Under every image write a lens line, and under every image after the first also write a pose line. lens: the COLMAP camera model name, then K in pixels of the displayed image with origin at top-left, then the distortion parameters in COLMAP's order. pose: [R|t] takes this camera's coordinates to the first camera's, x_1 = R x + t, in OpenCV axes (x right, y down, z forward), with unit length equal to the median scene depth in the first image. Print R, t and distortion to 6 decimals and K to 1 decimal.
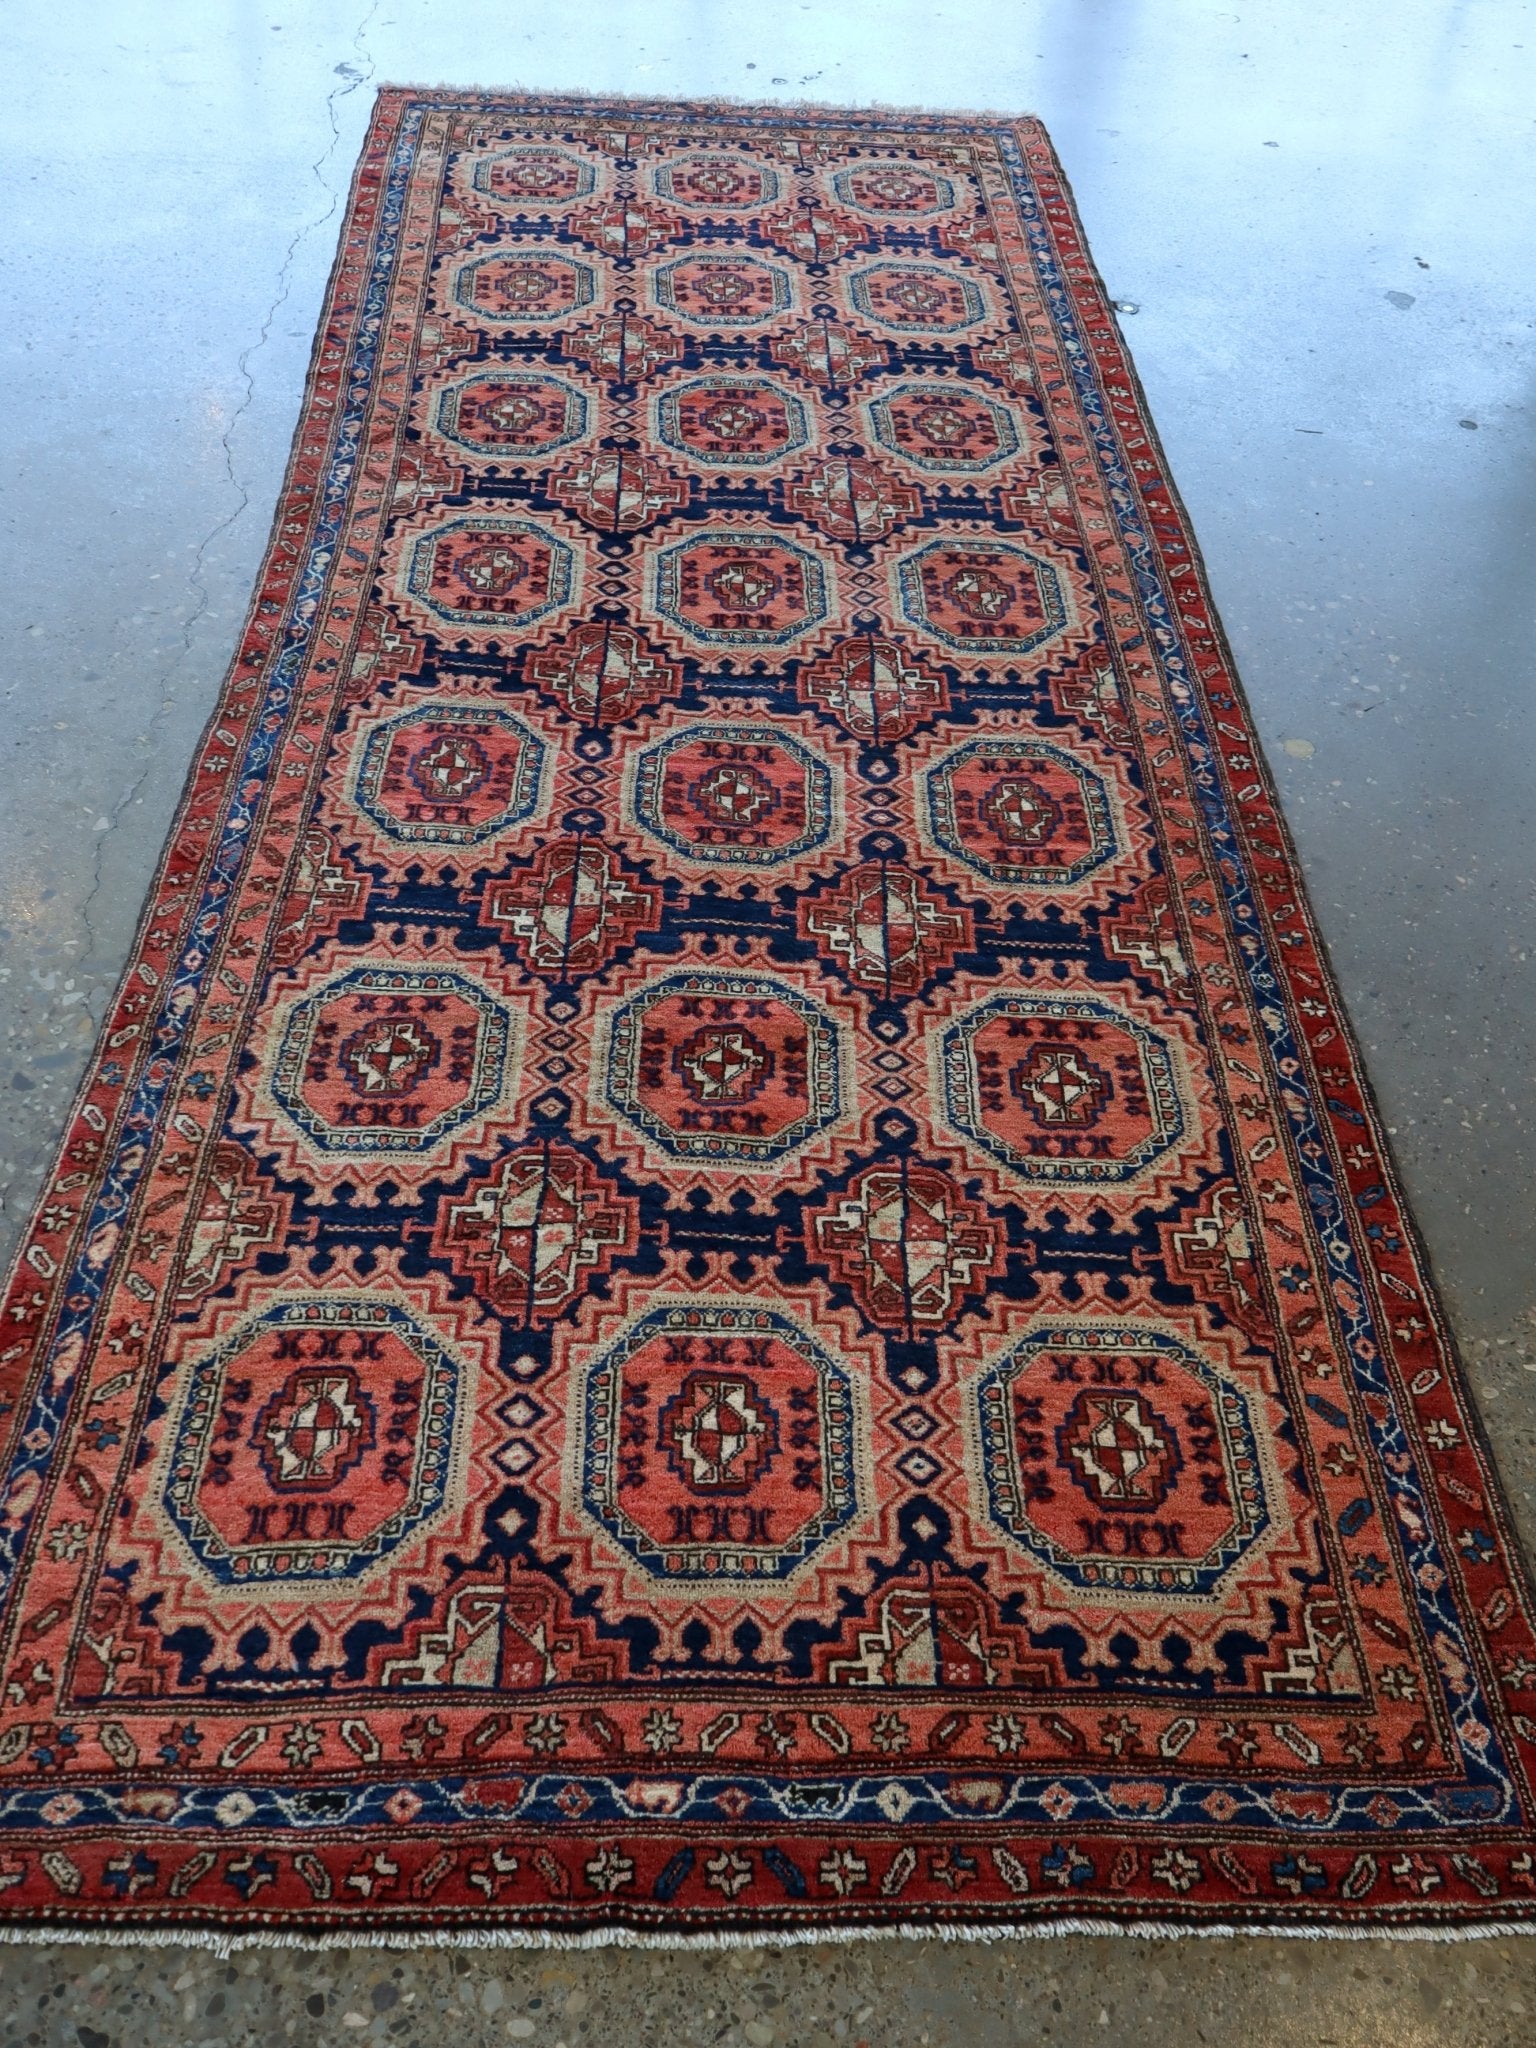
lens RADIAL K [[1916.4, 0, 768.6], [0, 1916.4, 1033.6], [0, 0, 1]] dist [-0.002493, 0.000000]
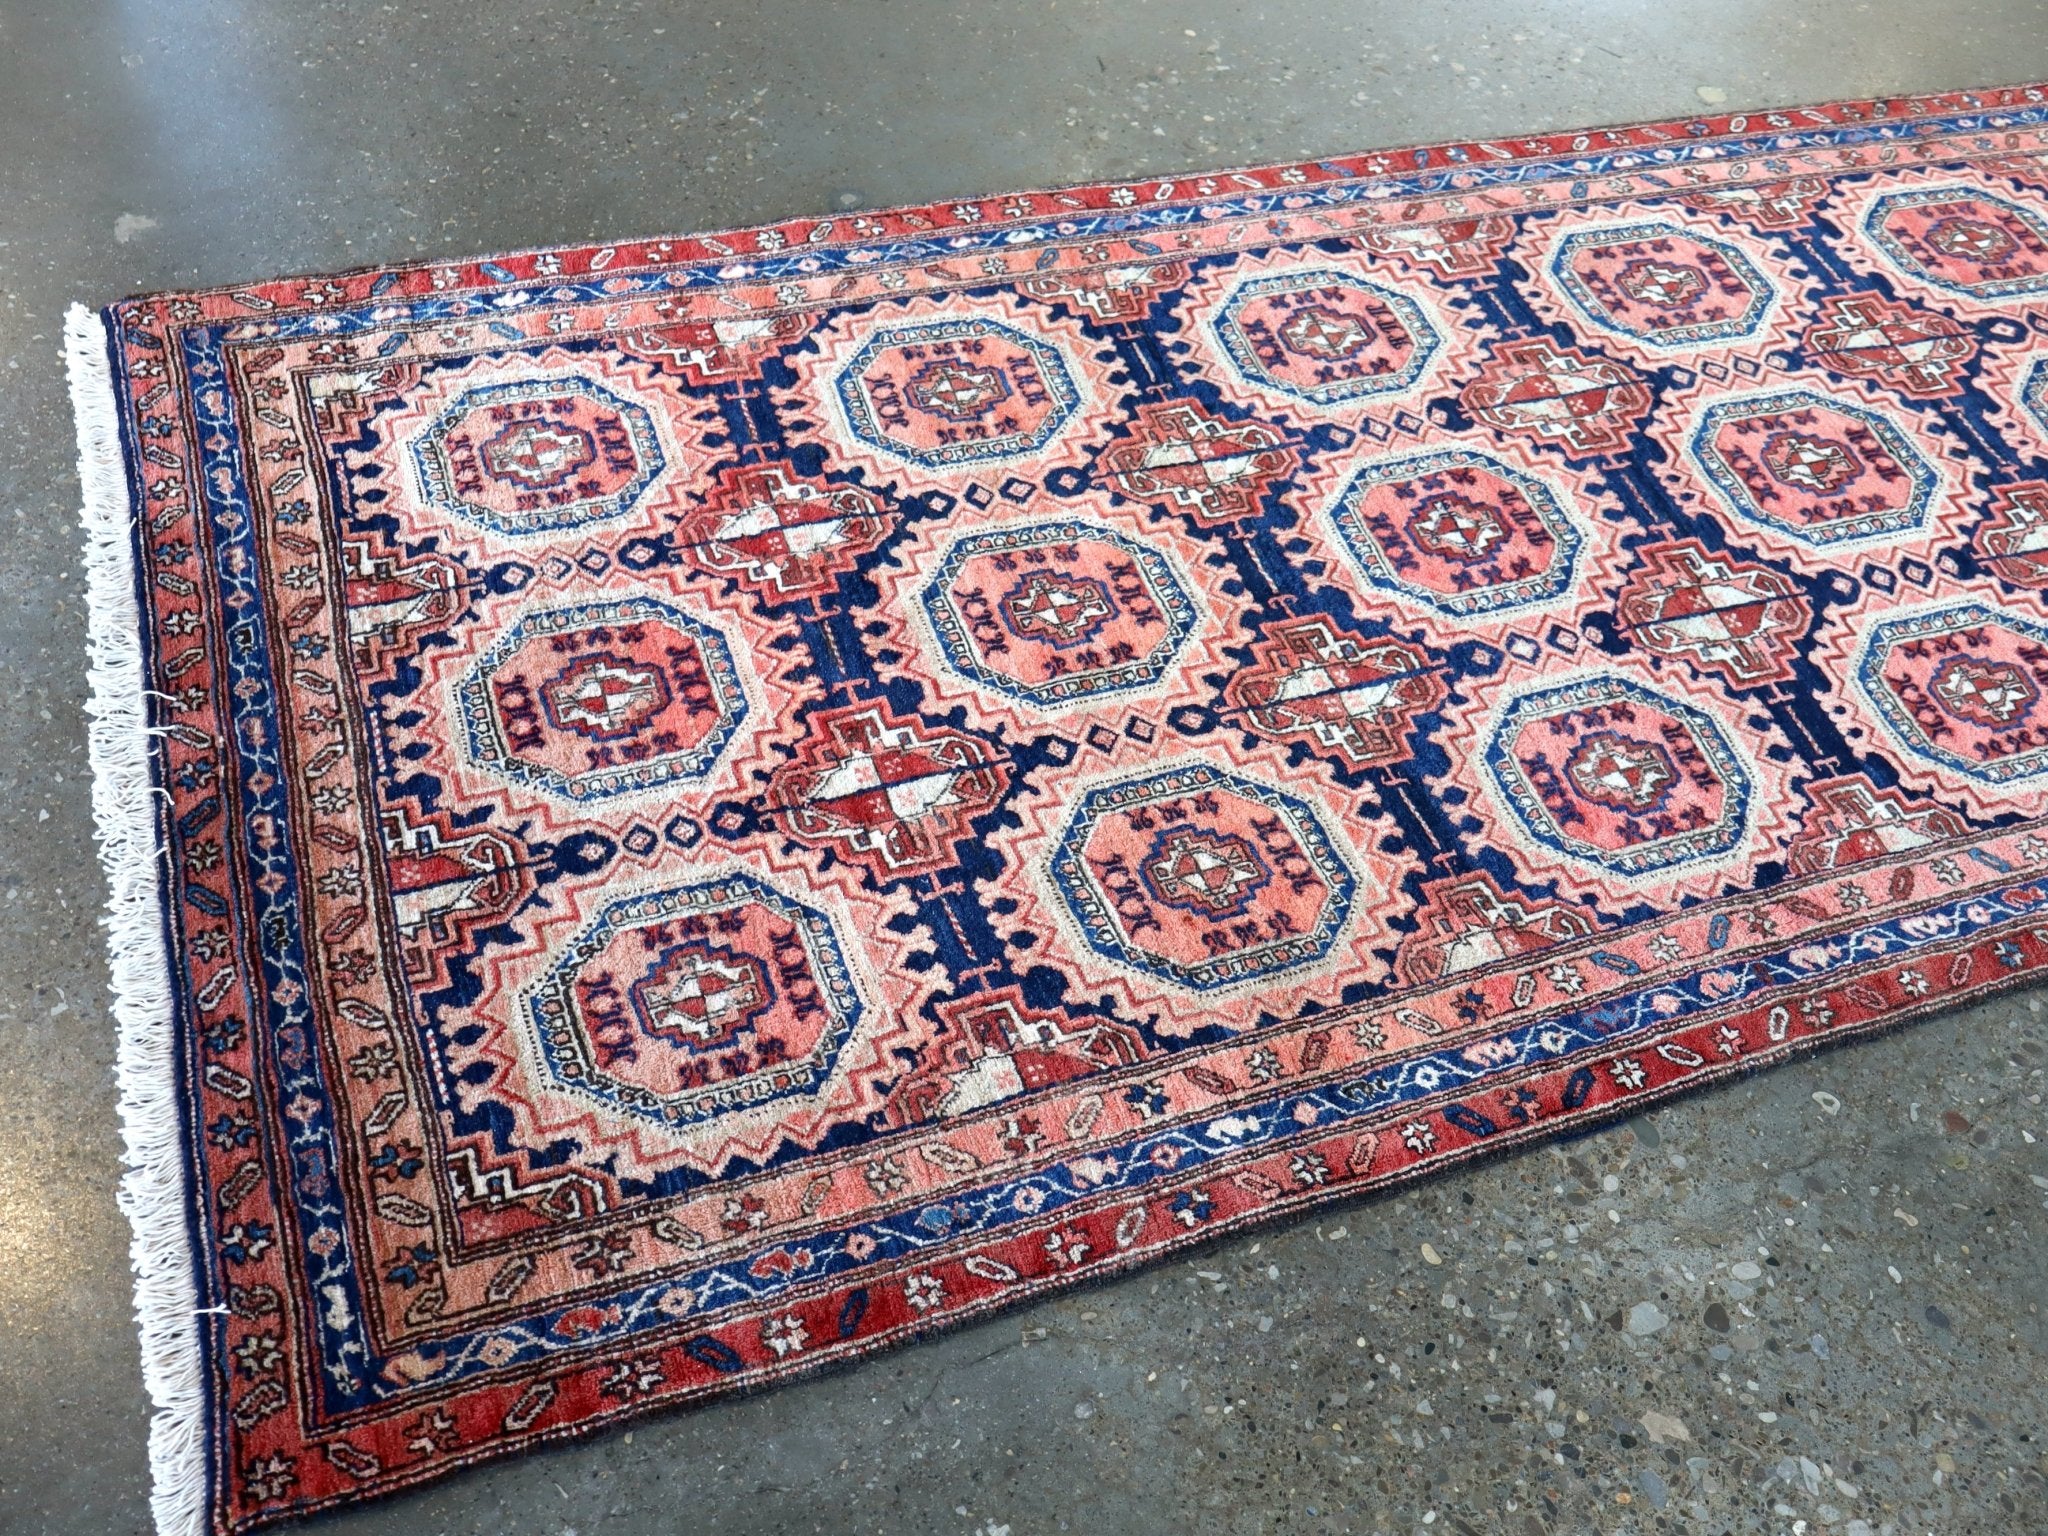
lens RADIAL K [[1916.4, 0, 1039.8], [0, 1916.4, 761.0], [0, 0, 1]] dist [-0.002493, 0.000000]
pose [[-0.291633, -0.794438, 0.532745, -0.560218], [0.592642, 0.287106, 0.752559, -1.243727], [-0.750817, 0.535199, 0.387088, 1.232923]]
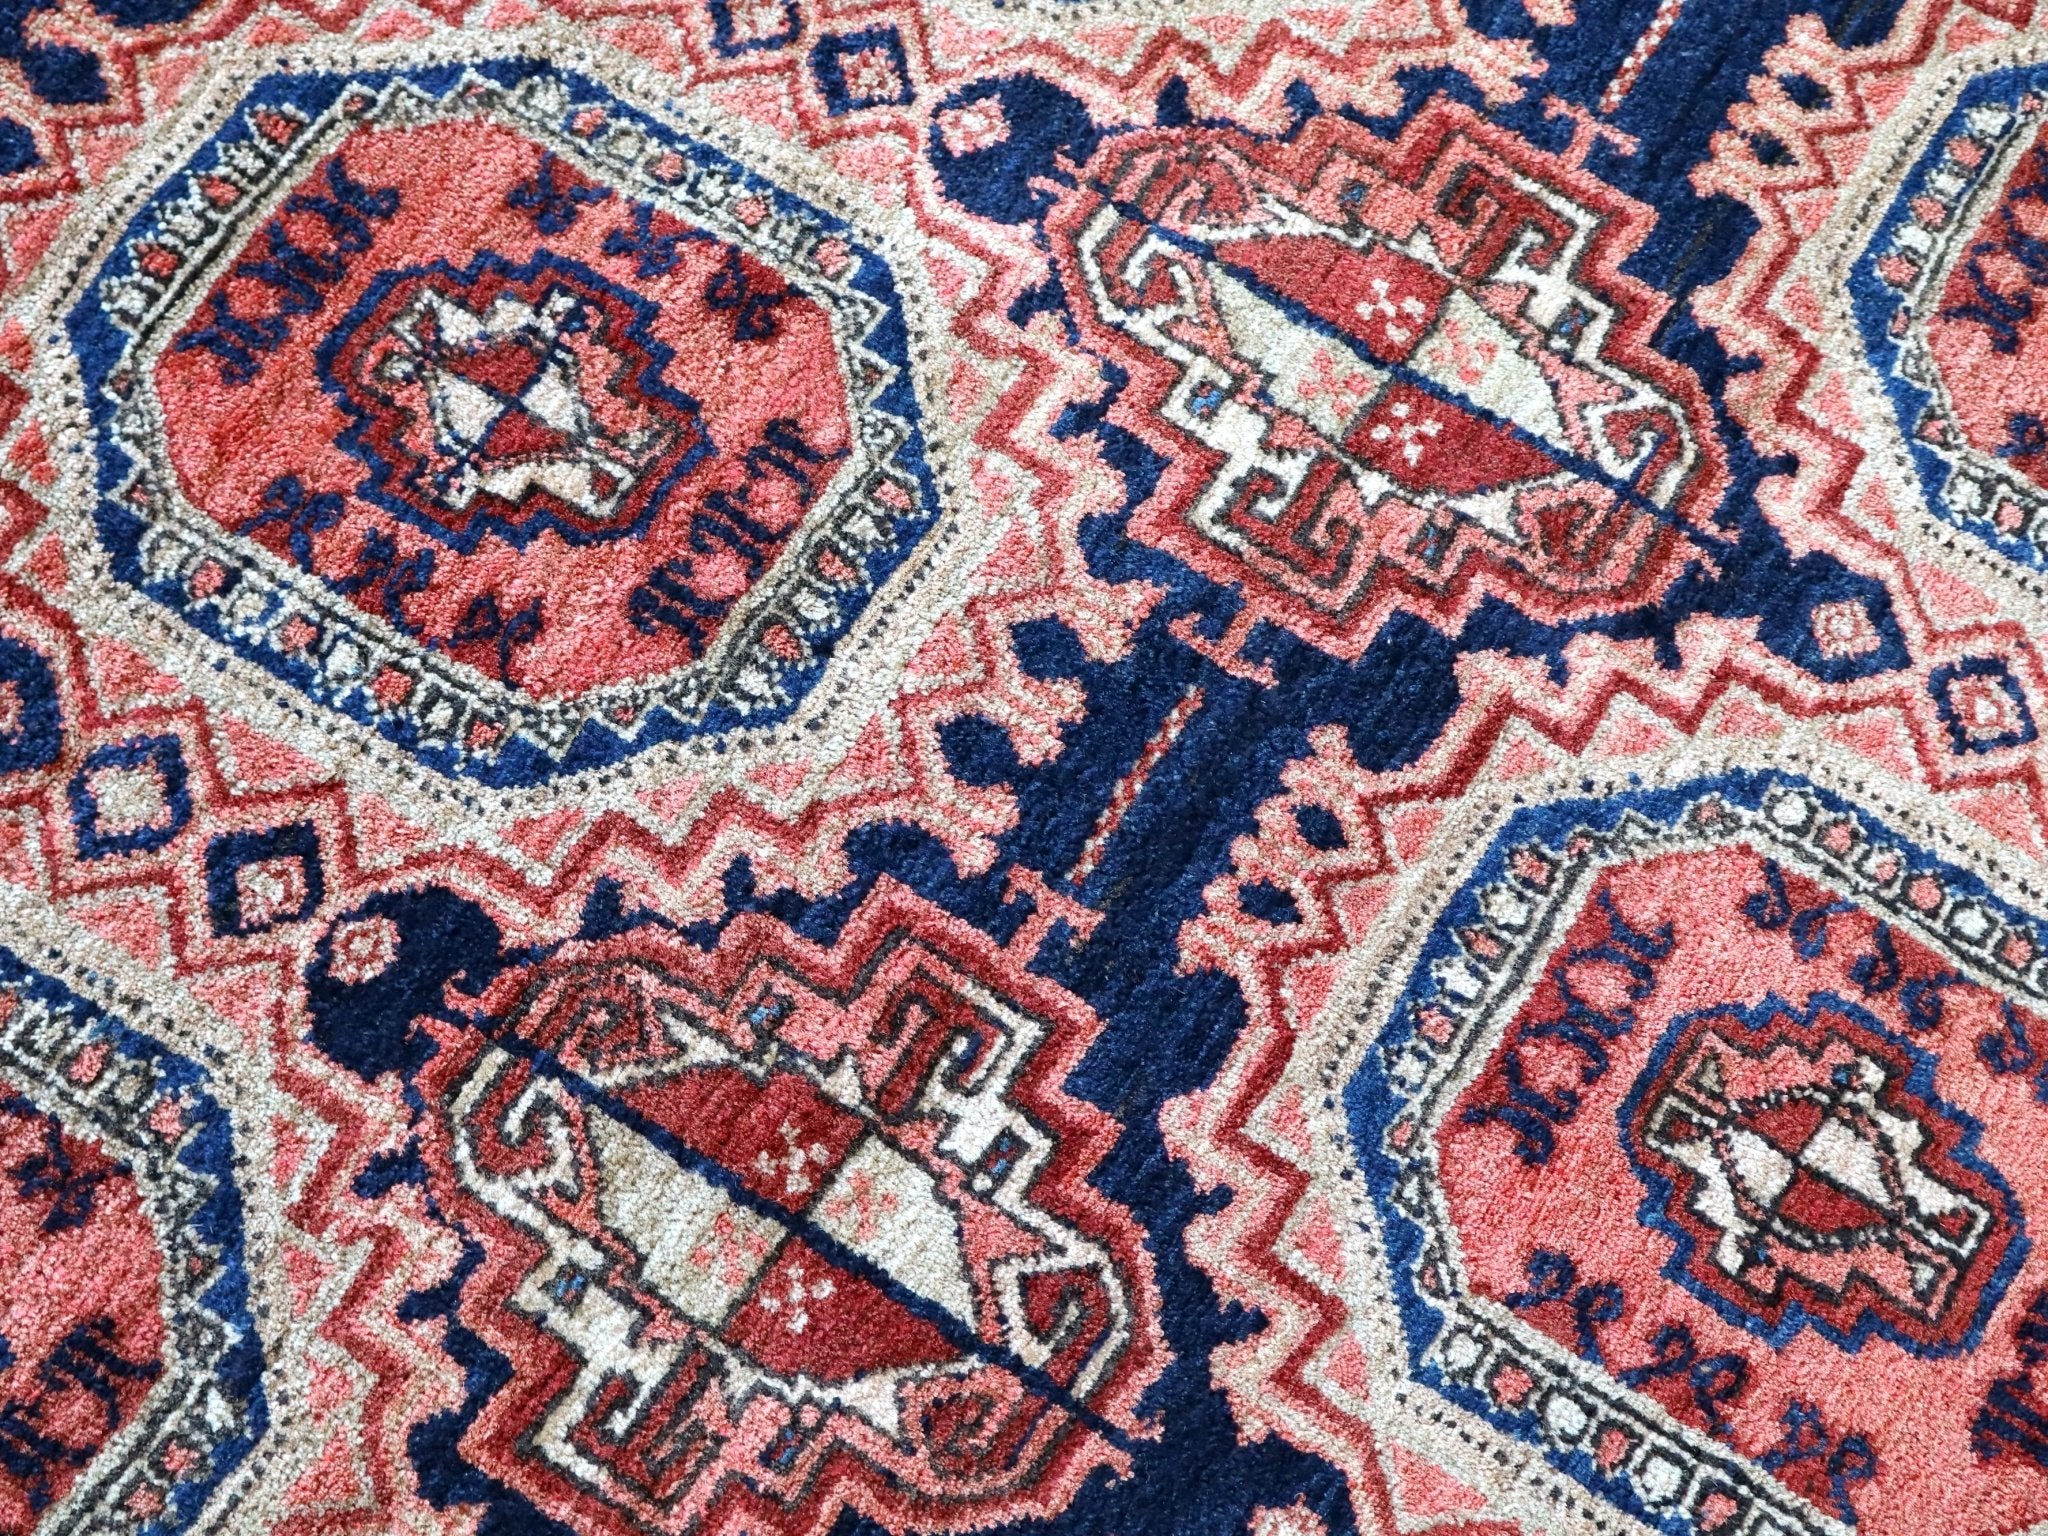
lens RADIAL K [[3497.0, 0, 1033.1], [0, 3497.0, 775.0], [0, 0, 1]] dist [0.008220, 0.000000]
pose [[0.552250, -0.759121, 0.344609, -0.198565], [0.538277, 0.640330, 0.547938, -0.643133], [-0.636614, -0.117104, 0.762240, 0.945049]]
